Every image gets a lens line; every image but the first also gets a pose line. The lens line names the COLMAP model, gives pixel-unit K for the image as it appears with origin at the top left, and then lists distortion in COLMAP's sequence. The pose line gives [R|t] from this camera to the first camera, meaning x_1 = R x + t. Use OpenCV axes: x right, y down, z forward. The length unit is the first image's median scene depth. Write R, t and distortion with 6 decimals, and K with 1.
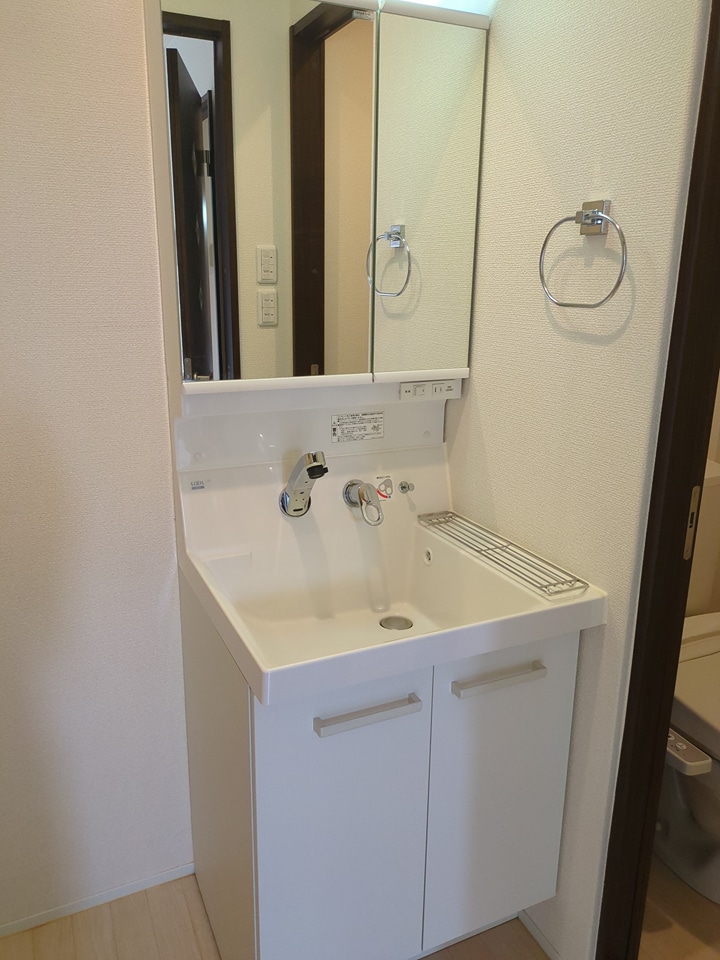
lens RADIAL K [[724.7, 0, 333.6], [0, 724.7, 470.7], [0, 0, 1]] dist [0.039581, -0.019140]
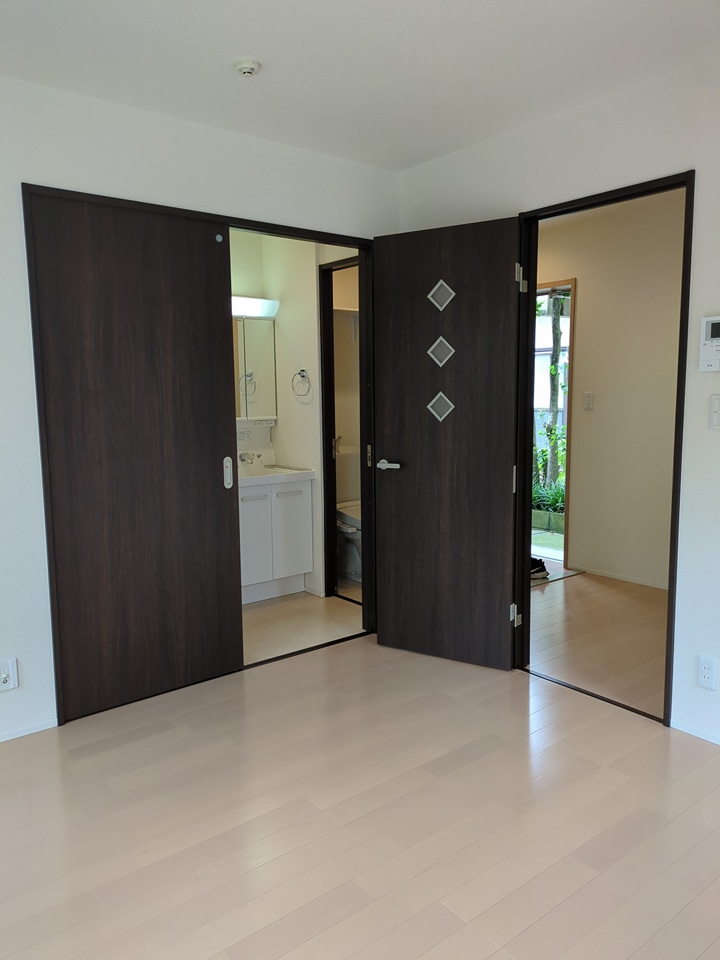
lens RADIAL K [[724.7, 0, 361.6], [0, 724.7, 478.8], [0, 0, 1]] dist [0.039581, -0.019140]
pose [[0.964094, -0.047495, 0.261280, -0.300849], [0.084431, 0.987647, -0.132005, 0.584896], [-0.251783, 0.149325, 0.956194, -2.107473]]
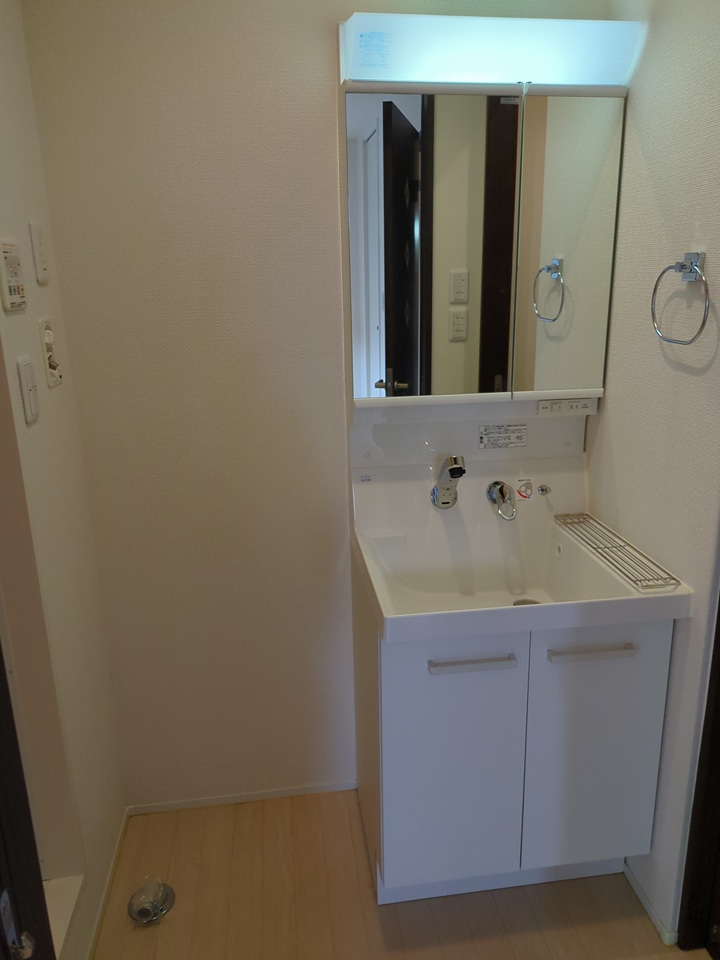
lens RADIAL K [[724.7, 0, 360.1], [0, 724.7, 481.4], [0, 0, 1]] dist [0.039581, -0.019140]
pose [[0.959466, 0.055184, -0.276369, 0.144559], [-0.049850, 0.998411, 0.026293, -0.006957], [0.277380, -0.011450, 0.960692, -0.206305]]
